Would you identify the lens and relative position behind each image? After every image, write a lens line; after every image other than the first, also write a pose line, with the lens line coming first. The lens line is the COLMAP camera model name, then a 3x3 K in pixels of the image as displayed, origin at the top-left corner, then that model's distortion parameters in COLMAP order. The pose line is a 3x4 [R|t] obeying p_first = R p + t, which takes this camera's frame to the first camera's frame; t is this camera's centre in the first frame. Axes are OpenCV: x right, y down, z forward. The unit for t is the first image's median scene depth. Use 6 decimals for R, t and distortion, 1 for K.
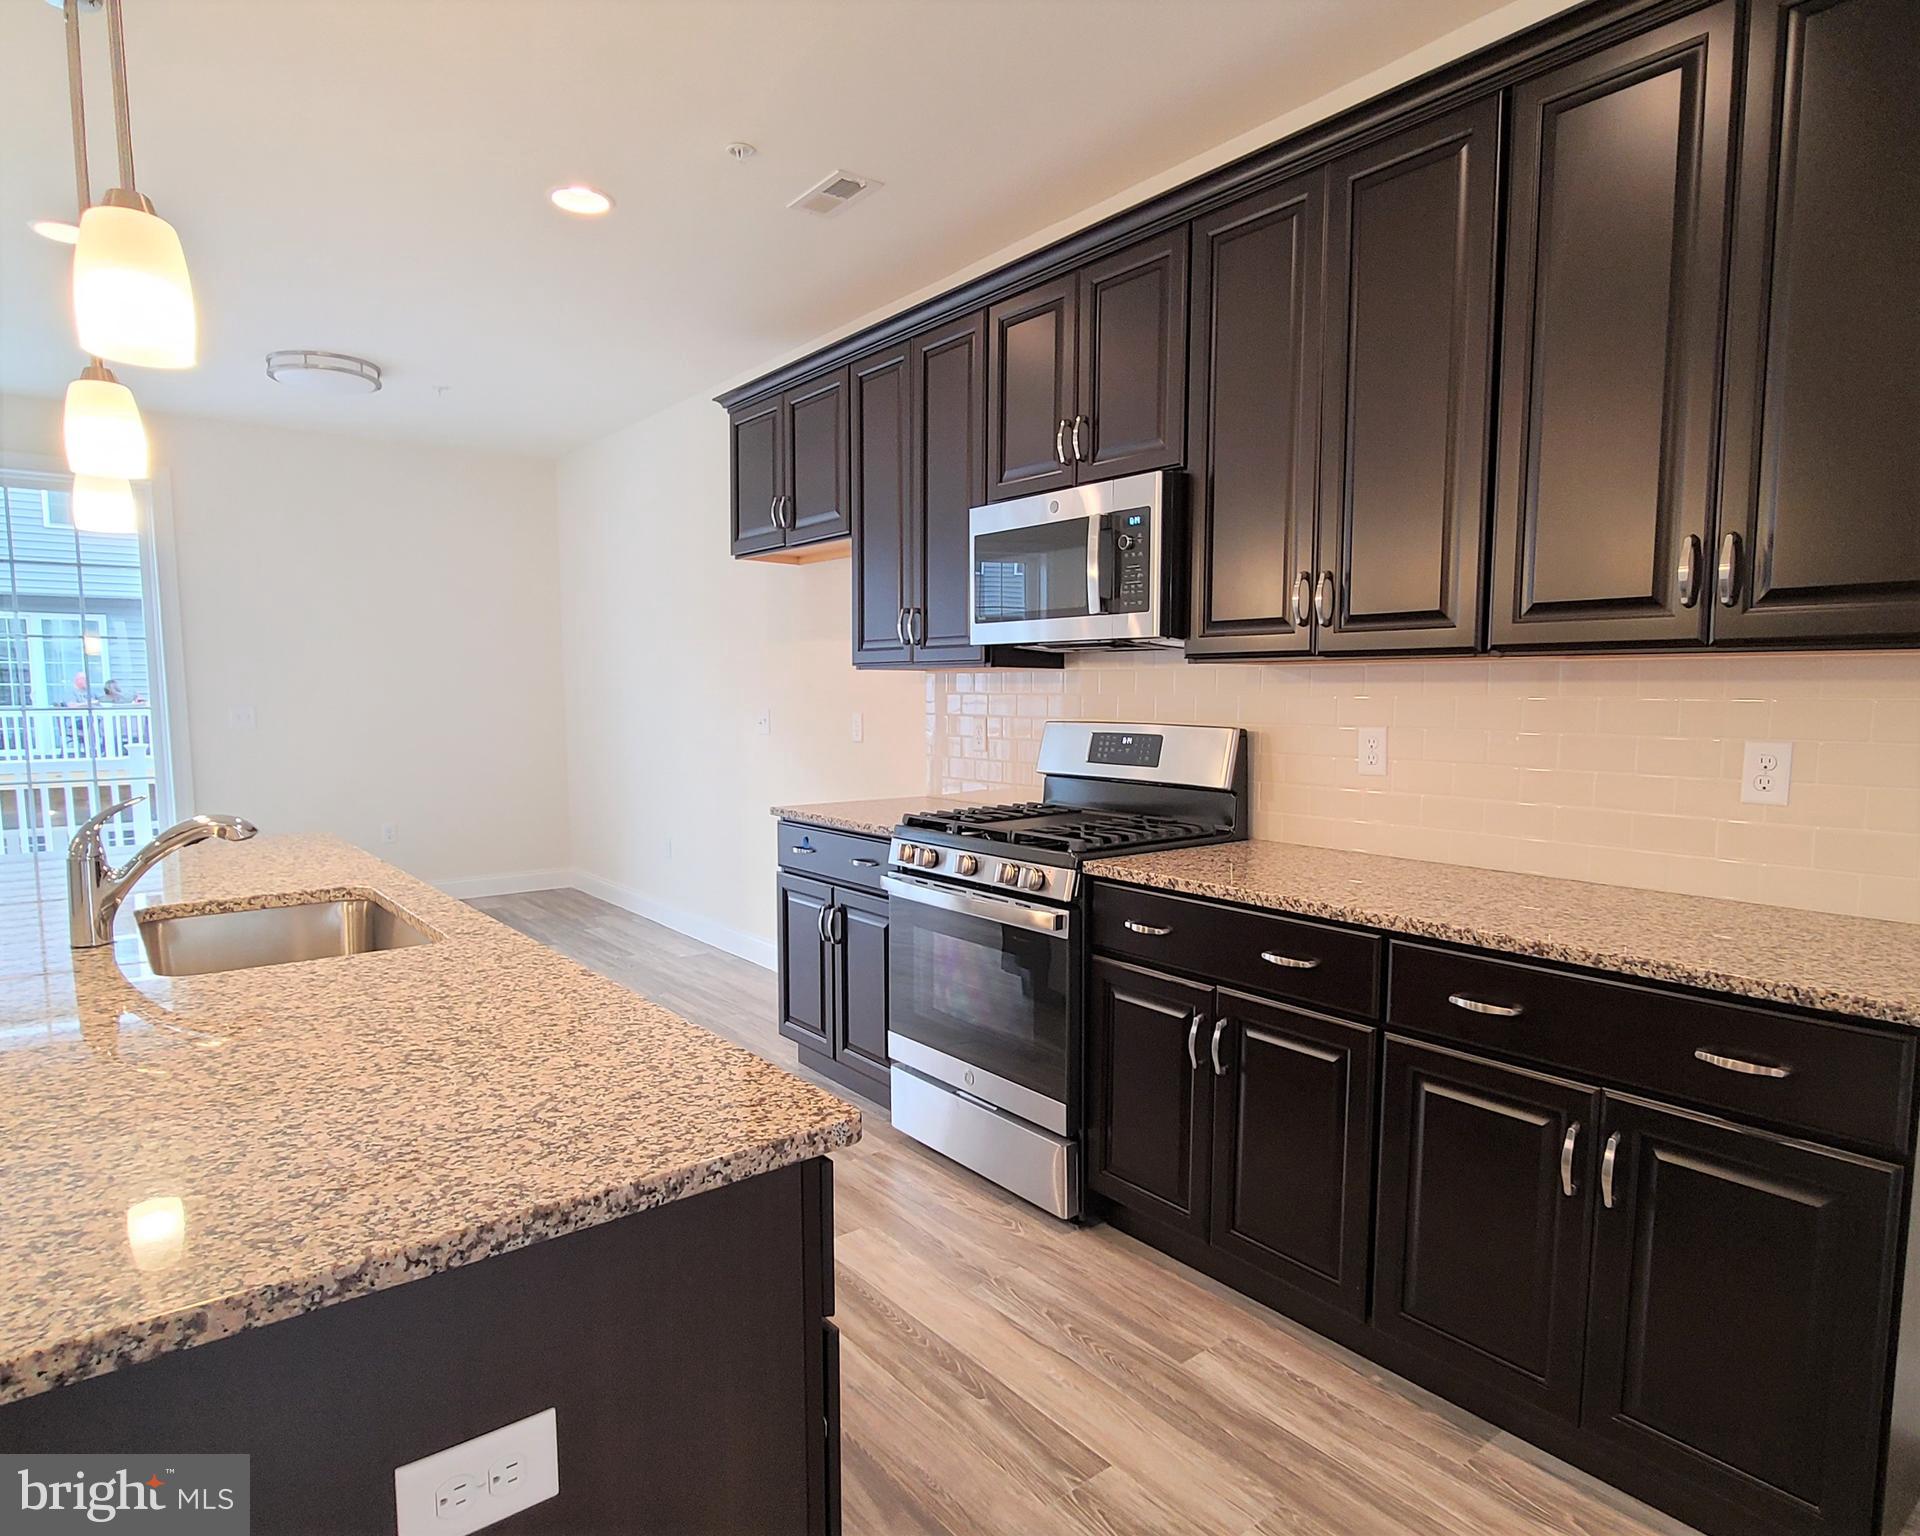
lens RADIAL K [[1121.7, 0, 965.9], [0, 1121.7, 788.5], [0, 0, 1]] dist [-0.016255, -0.001467]
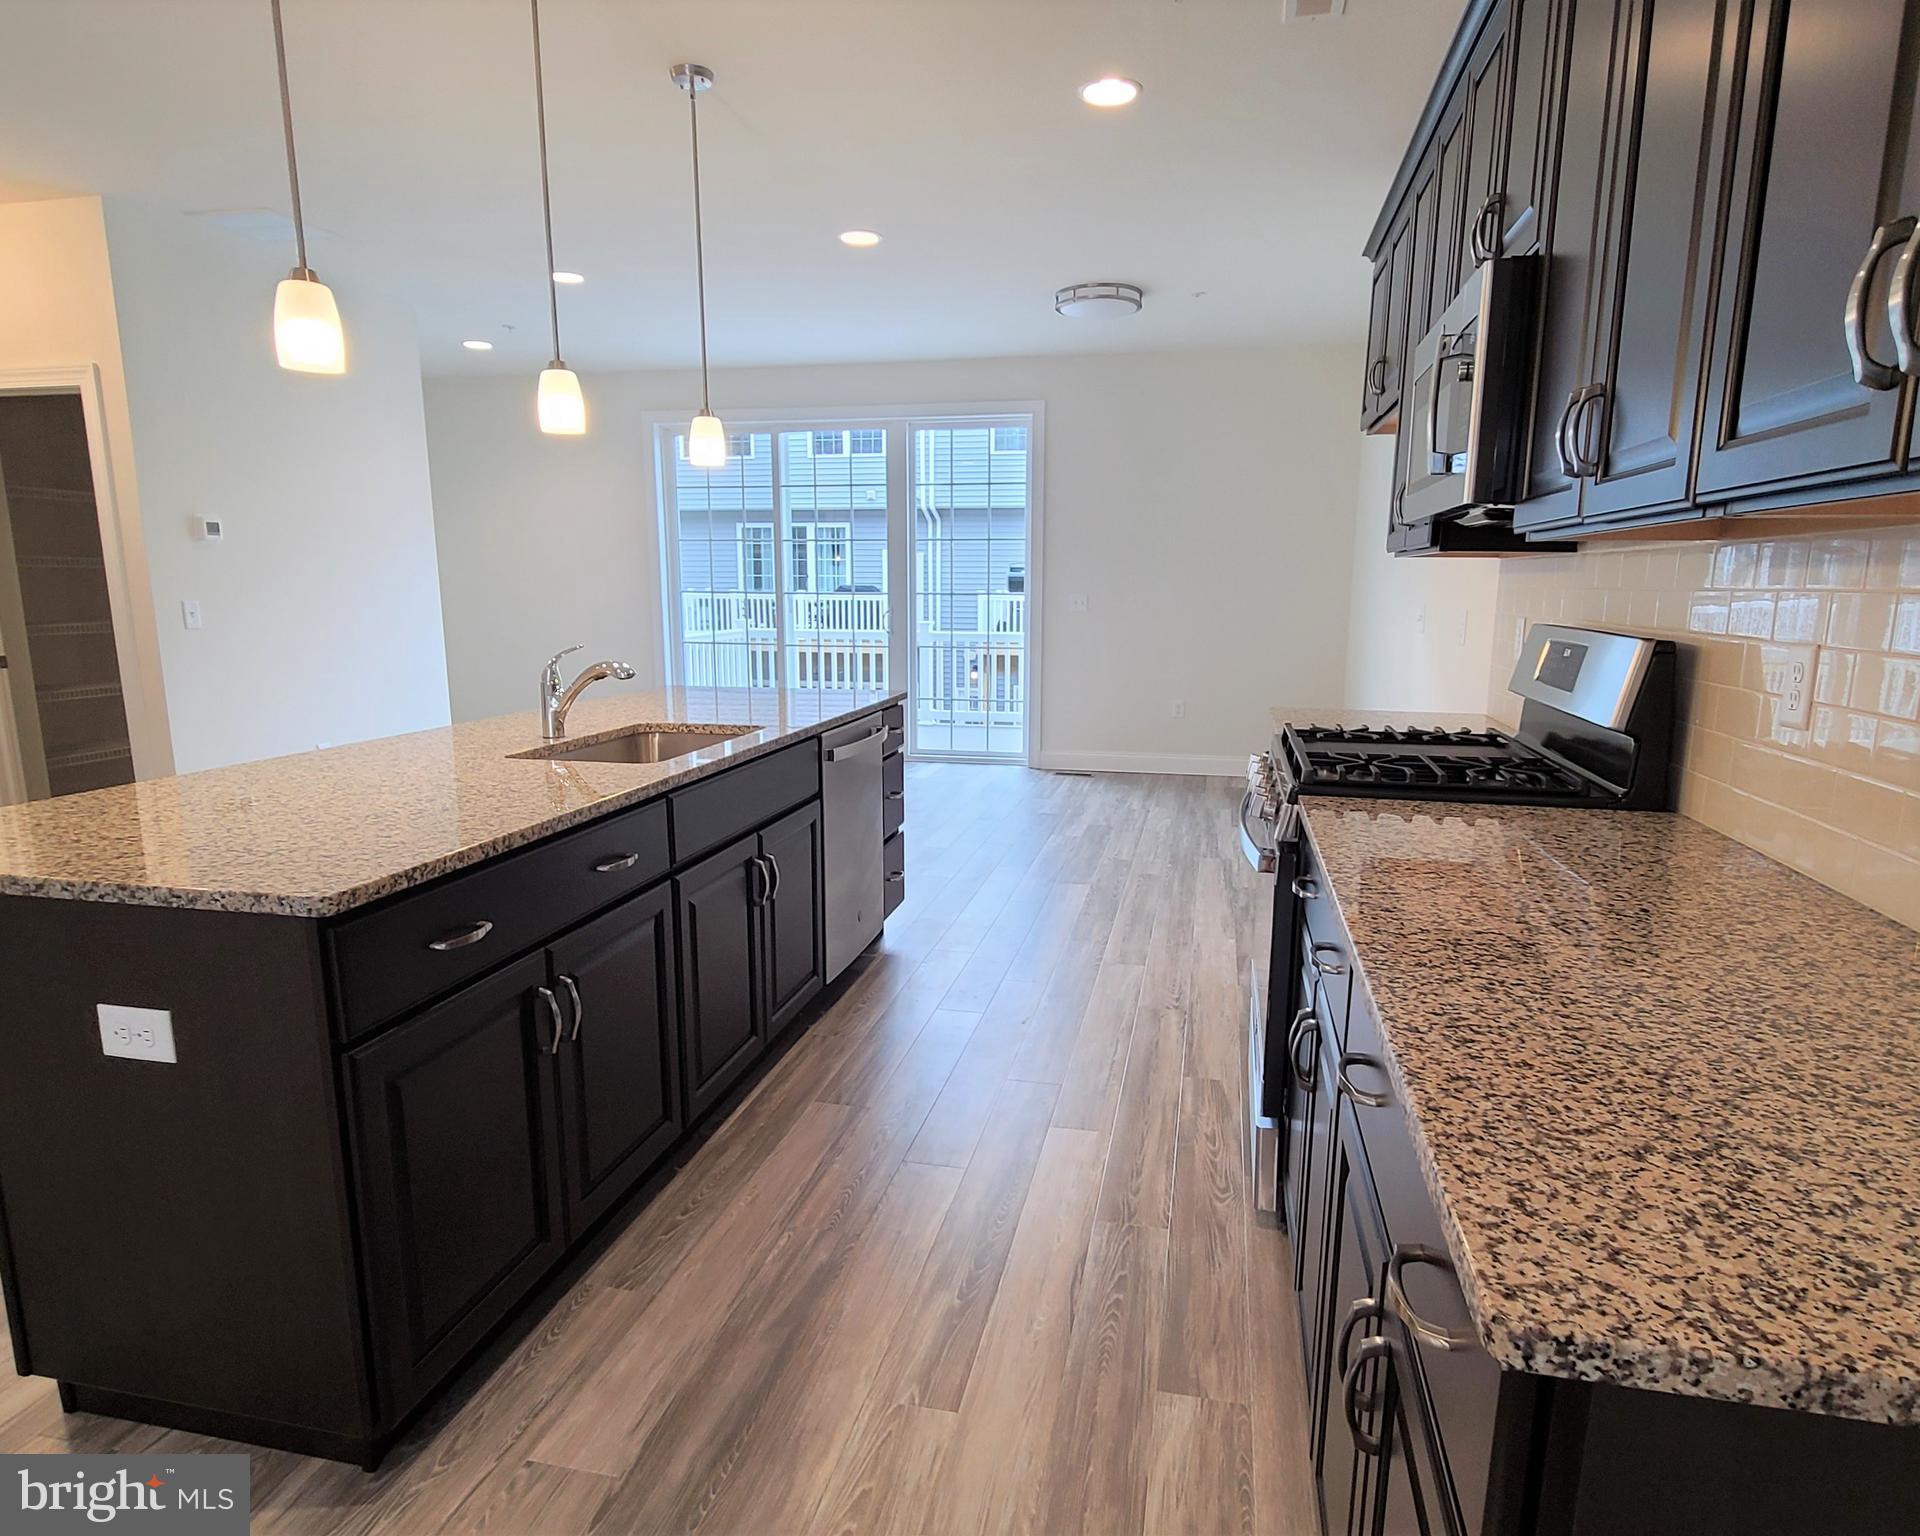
lens RADIAL K [[1103.7, 0, 960.8], [0, 1103.7, 781.7], [0, 0, 1]] dist [-0.016667, 0.000491]
pose [[0.632644, 0.142209, -0.761274, 0.623289], [-0.072862, 0.989565, 0.124305, -0.027961], [0.771008, -0.023173, 0.636404, 0.349710]]
